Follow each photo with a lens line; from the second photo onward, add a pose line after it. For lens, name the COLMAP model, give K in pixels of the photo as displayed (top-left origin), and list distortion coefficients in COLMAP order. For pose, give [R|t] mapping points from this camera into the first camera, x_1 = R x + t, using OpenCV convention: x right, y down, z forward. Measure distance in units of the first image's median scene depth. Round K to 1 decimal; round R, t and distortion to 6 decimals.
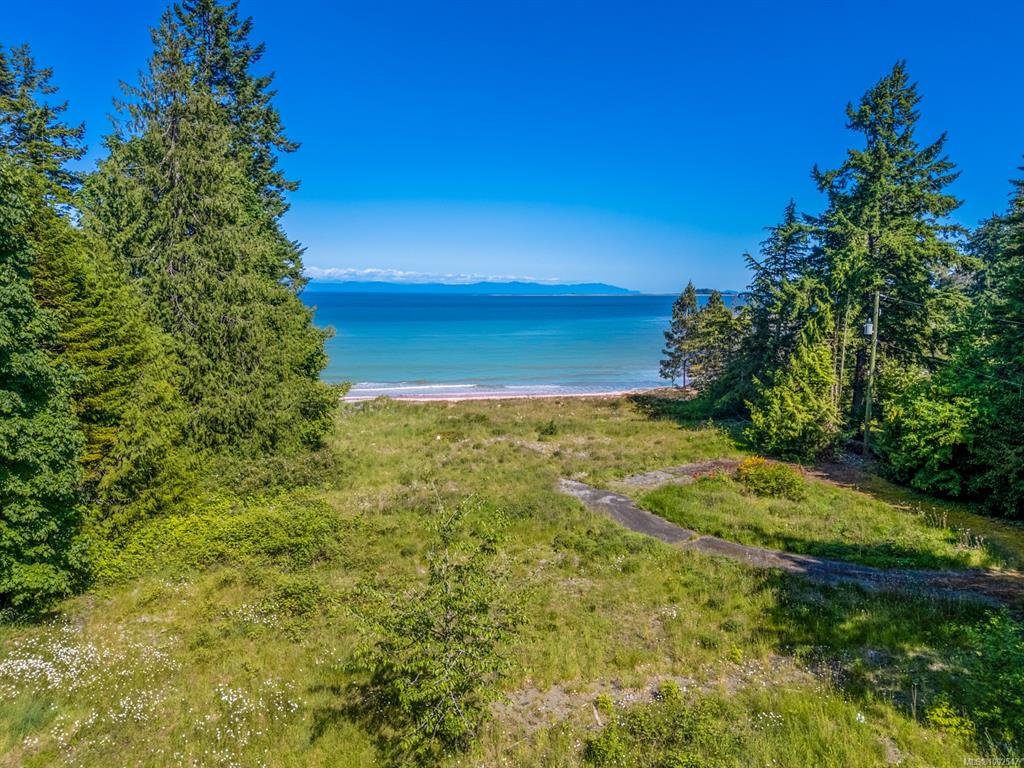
lens RADIAL K [[751.4, 0, 511.4], [0, 751.4, 390.4], [0, 0, 1]] dist [0.029520, -0.015427]
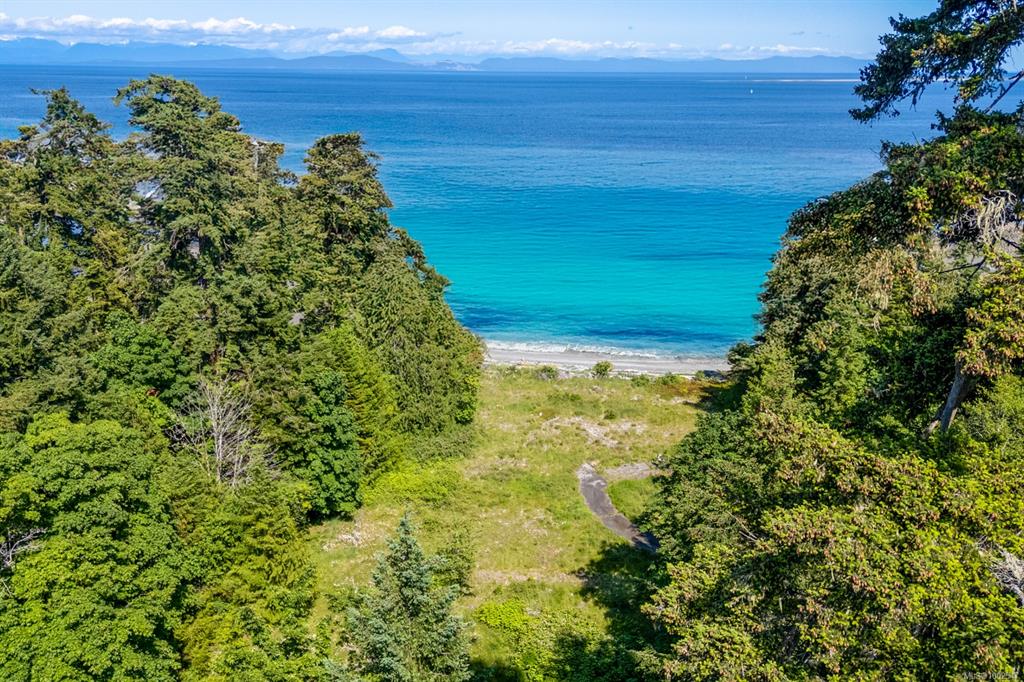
lens RADIAL K [[889.1, 0, 515.9], [0, 889.1, 345.9], [0, 0, 1]] dist [0.064736, -0.066994]
pose [[0.952775, 0.090140, -0.289989, 0.557436], [-0.039572, 0.983641, 0.175738, -0.588349], [0.301087, -0.155964, 0.940756, -1.157168]]
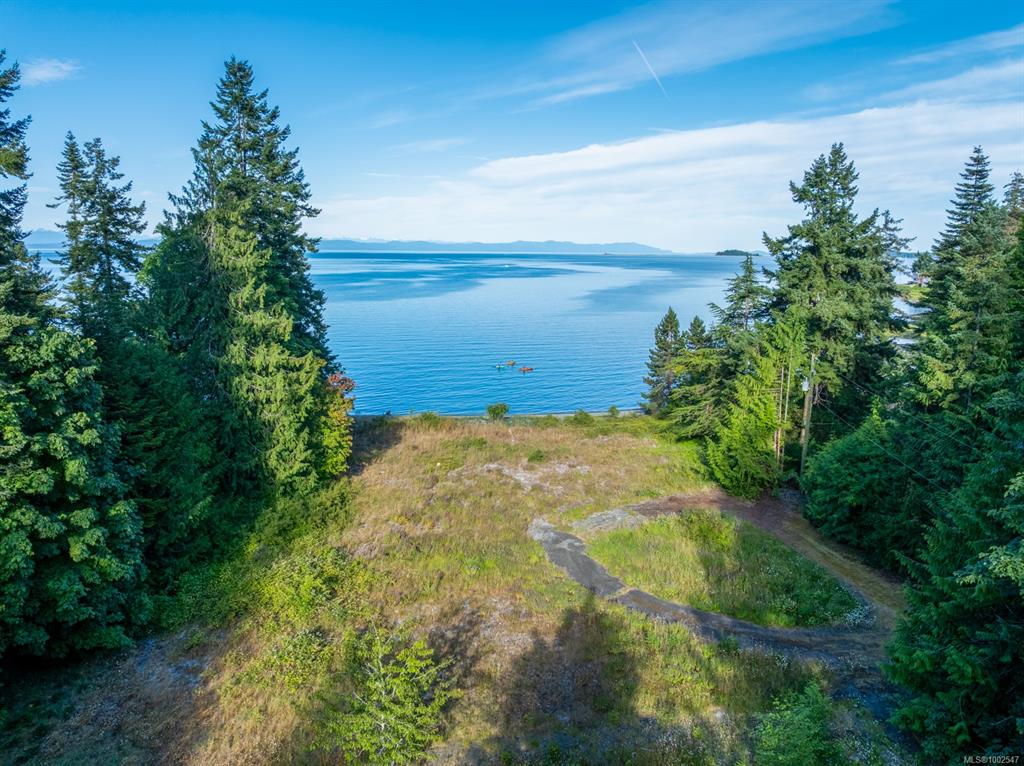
lens RADIAL K [[719.9, 0, 515.3], [0, 719.9, 377.3], [0, 0, 1]] dist [-0.059673, 0.029785]
pose [[0.999044, 0.008415, -0.042889, 0.092974], [-0.006490, 0.998974, 0.044814, -0.165342], [0.043222, -0.044493, 0.998074, -0.127396]]
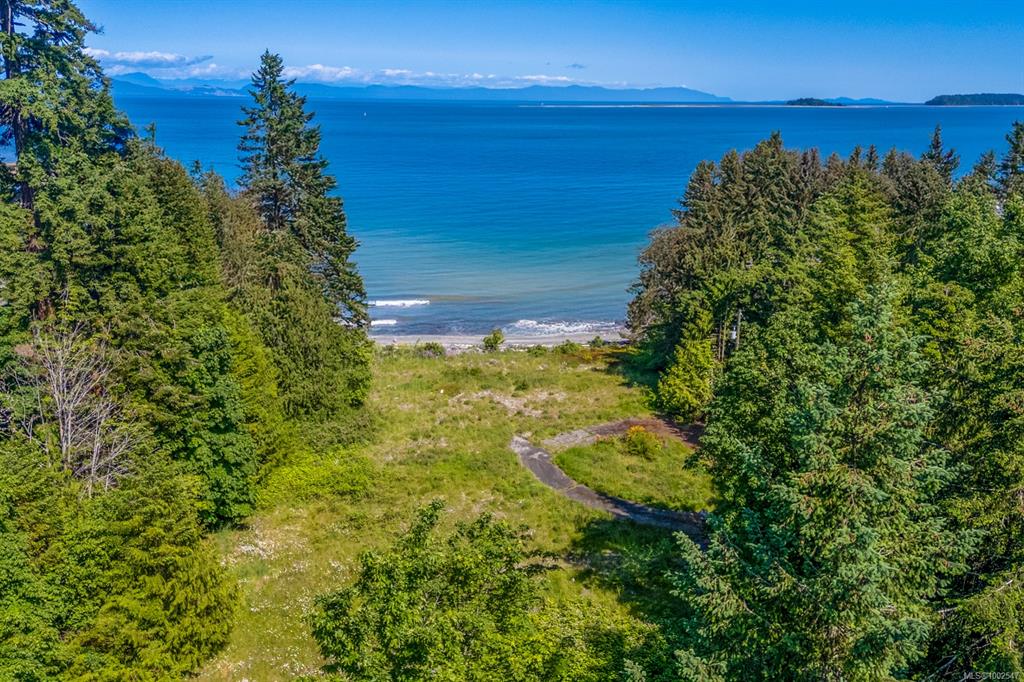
lens RADIAL K [[889.1, 0, 512.5], [0, 889.1, 343.3], [0, 0, 1]] dist [0.064736, -0.066994]
pose [[0.998002, 0.018946, -0.060267, 0.183623], [-0.010422, 0.990275, 0.138730, -0.354445], [0.062309, -0.137824, 0.988495, -0.859848]]
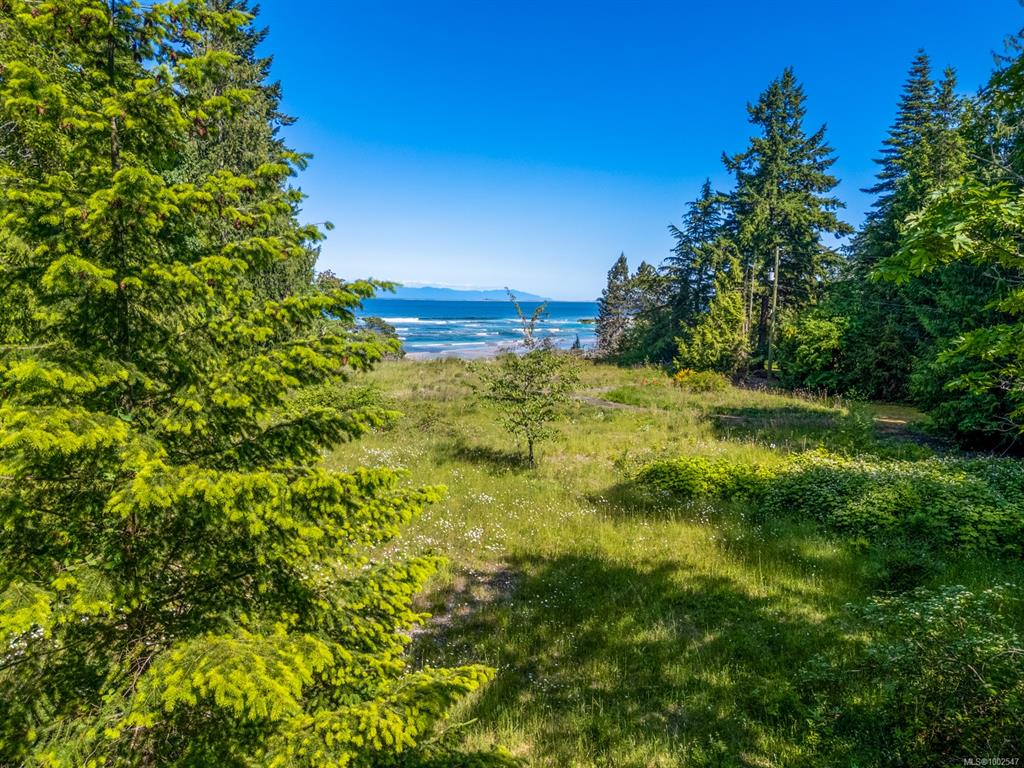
lens RADIAL K [[751.4, 0, 513.6], [0, 751.4, 391.0], [0, 0, 1]] dist [0.029520, -0.015427]
pose [[0.993012, -0.008830, 0.117680, -0.124914], [0.009794, 0.999923, -0.007615, 0.138549], [-0.117604, 0.008715, 0.993022, -0.241158]]
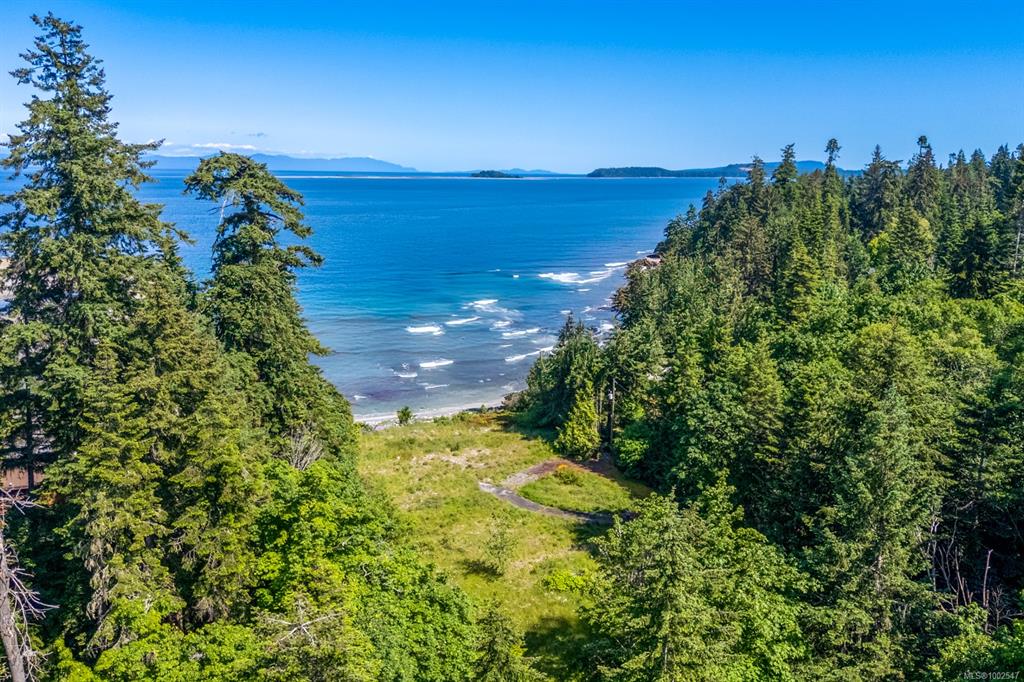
lens RADIAL K [[889.1, 0, 519.8], [0, 889.1, 336.7], [0, 0, 1]] dist [0.064736, -0.066994]
pose [[0.960051, -0.049154, 0.275475, -0.546739], [0.032898, 0.997450, 0.063329, -0.495457], [-0.277886, -0.051736, 0.959220, -1.590999]]
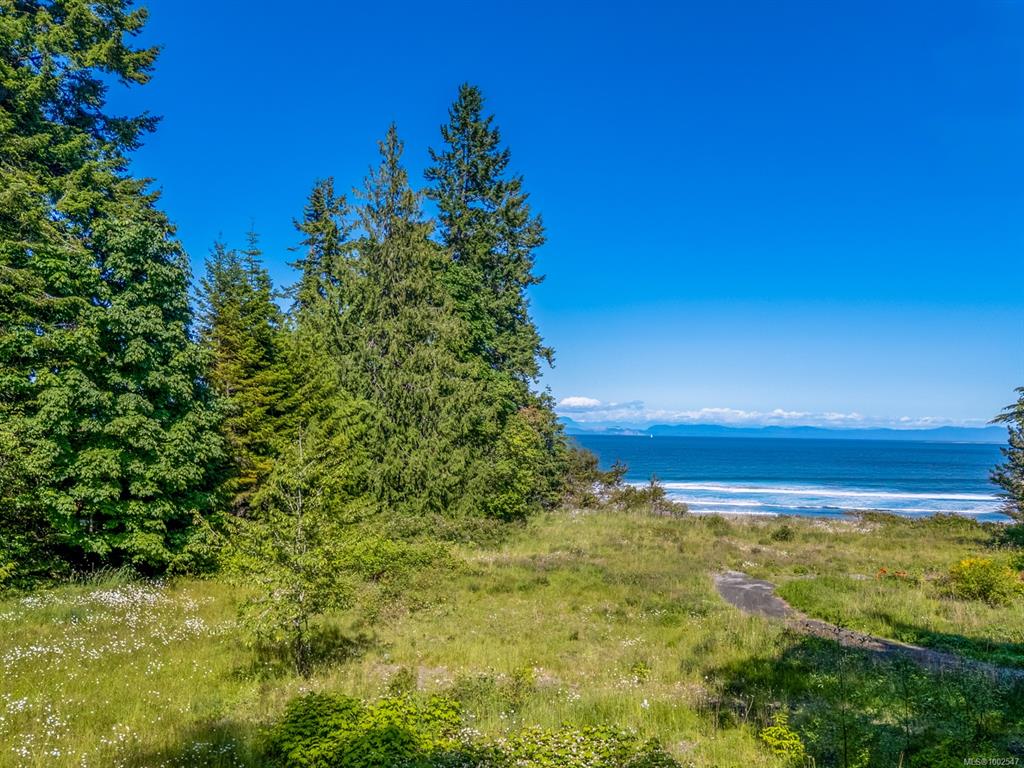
lens RADIAL K [[856.6, 0, 515.0], [0, 856.6, 447.8], [0, 0, 1]] dist [0.064216, -0.004539]
pose [[0.877652, 0.016802, -0.479004, 0.354693], [-0.073370, 0.992316, -0.099625, 0.106124], [0.473649, 0.122581, 0.872141, -0.005396]]
